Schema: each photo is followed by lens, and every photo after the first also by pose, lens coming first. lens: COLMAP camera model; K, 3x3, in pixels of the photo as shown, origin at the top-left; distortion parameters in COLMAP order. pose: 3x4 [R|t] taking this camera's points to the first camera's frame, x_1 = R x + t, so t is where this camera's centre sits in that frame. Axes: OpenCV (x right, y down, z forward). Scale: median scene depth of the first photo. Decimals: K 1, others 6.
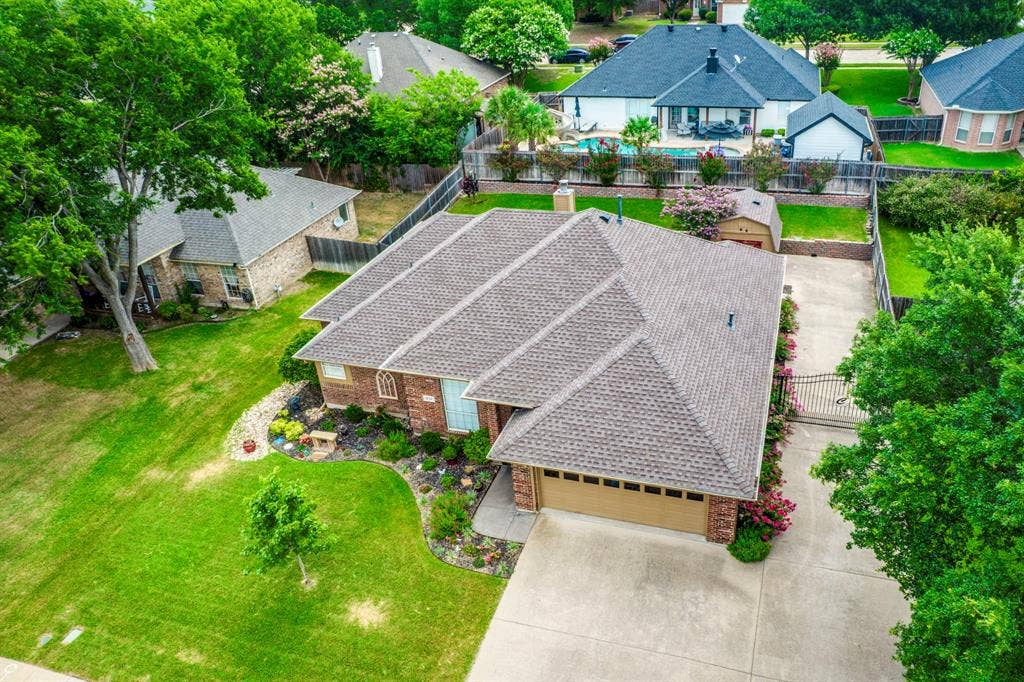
lens RADIAL K [[754.7, 0, 558.3], [0, 754.7, 352.6], [0, 0, 1]] dist [-0.051598, 0.037016]
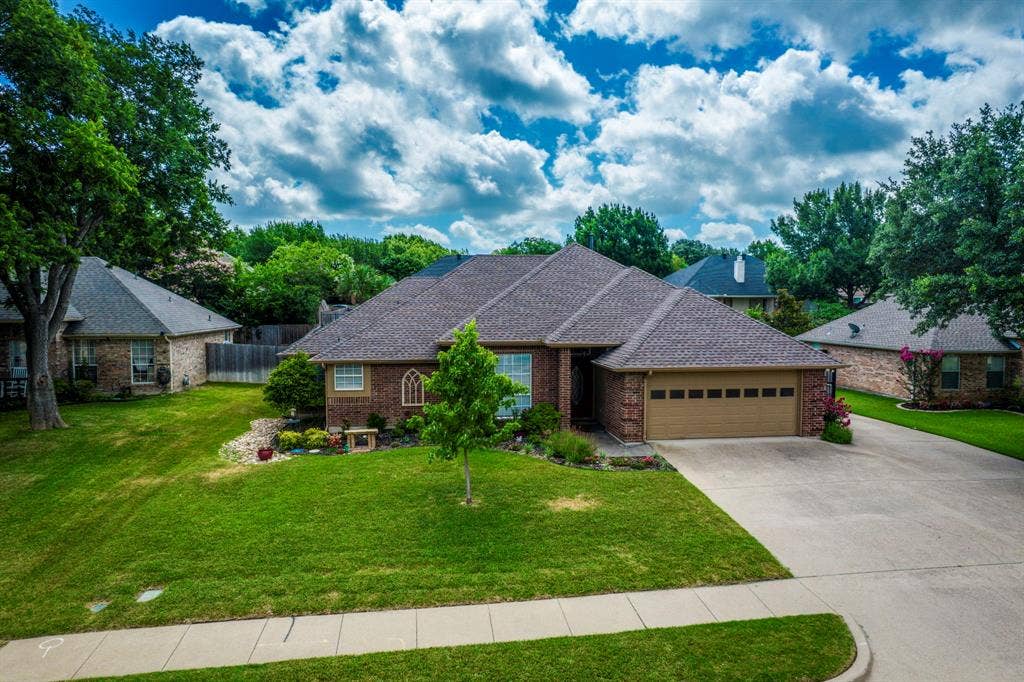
lens RADIAL K [[656.4, 0, 518.0], [0, 656.4, 340.6], [0, 0, 1]] dist [-0.057651, 0.052357]
pose [[0.905020, 0.019278, 0.424932, -0.431884], [0.178741, 0.889264, -0.421024, 0.335751], [-0.385993, 0.456988, 0.801356, 0.253073]]
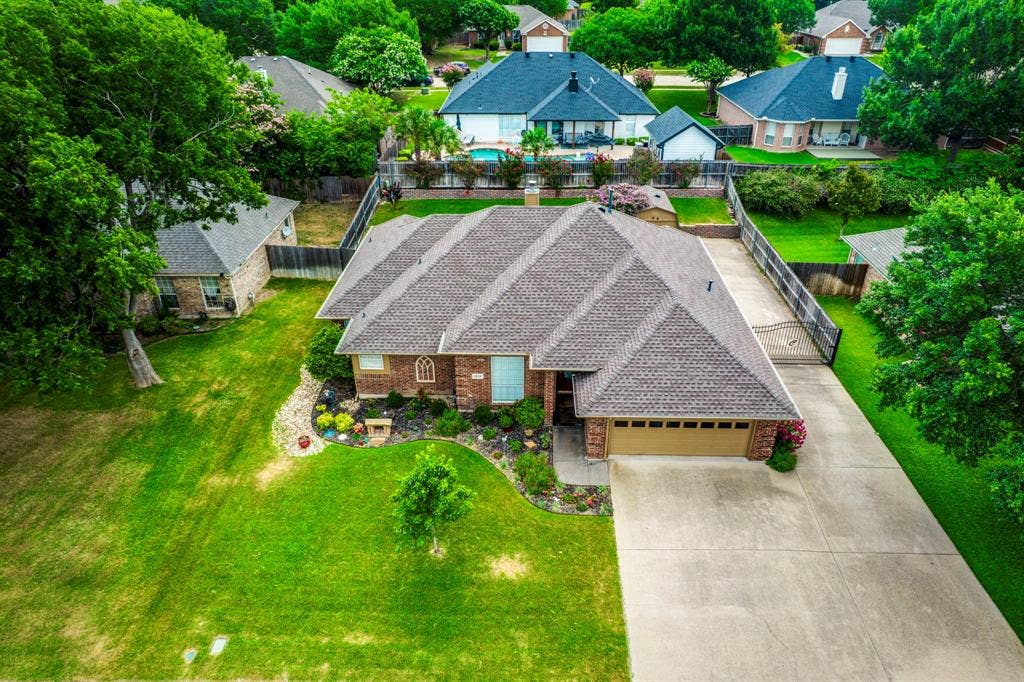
lens RADIAL K [[656.4, 0, 518.0], [0, 656.4, 340.6], [0, 0, 1]] dist [-0.057651, 0.052357]
pose [[0.961694, -0.096496, 0.256578, -0.319929], [0.097315, 0.995208, 0.009533, 0.004293], [-0.256268, 0.015801, 0.966476, 0.038120]]
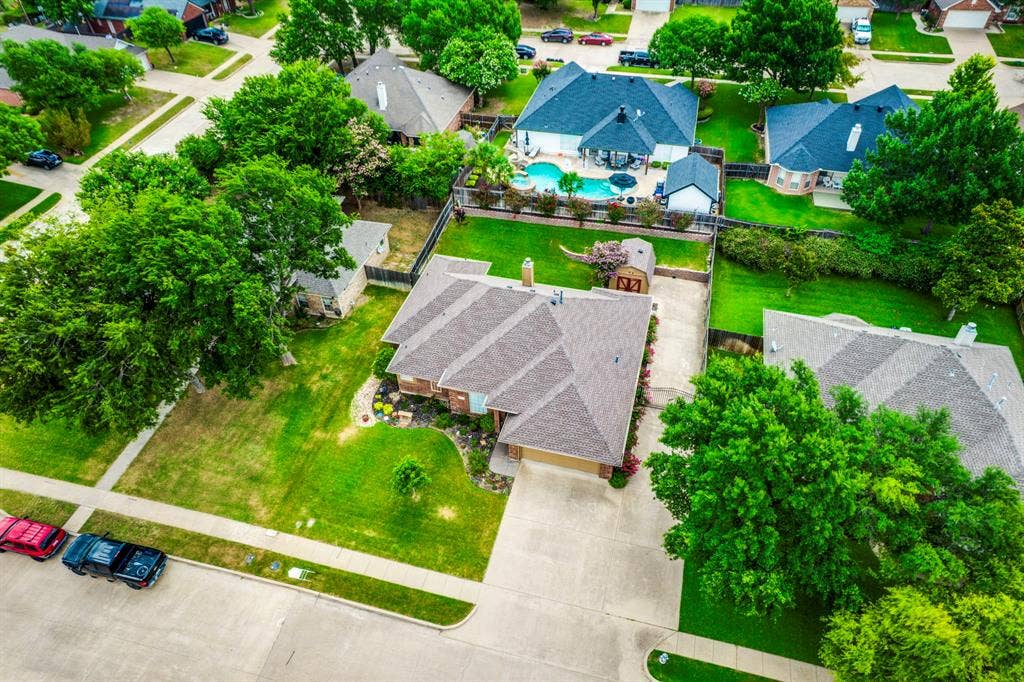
lens RADIAL K [[651.1, 0, 512.0], [0, 651.1, 341.0], [0, 0, 1]] dist [-0.034942, 0.000417]
pose [[0.999149, 0.003118, 0.041125, -0.098865], [-0.012064, 0.975616, 0.219151, -0.404340], [-0.039439, -0.219461, 0.974824, -0.548266]]
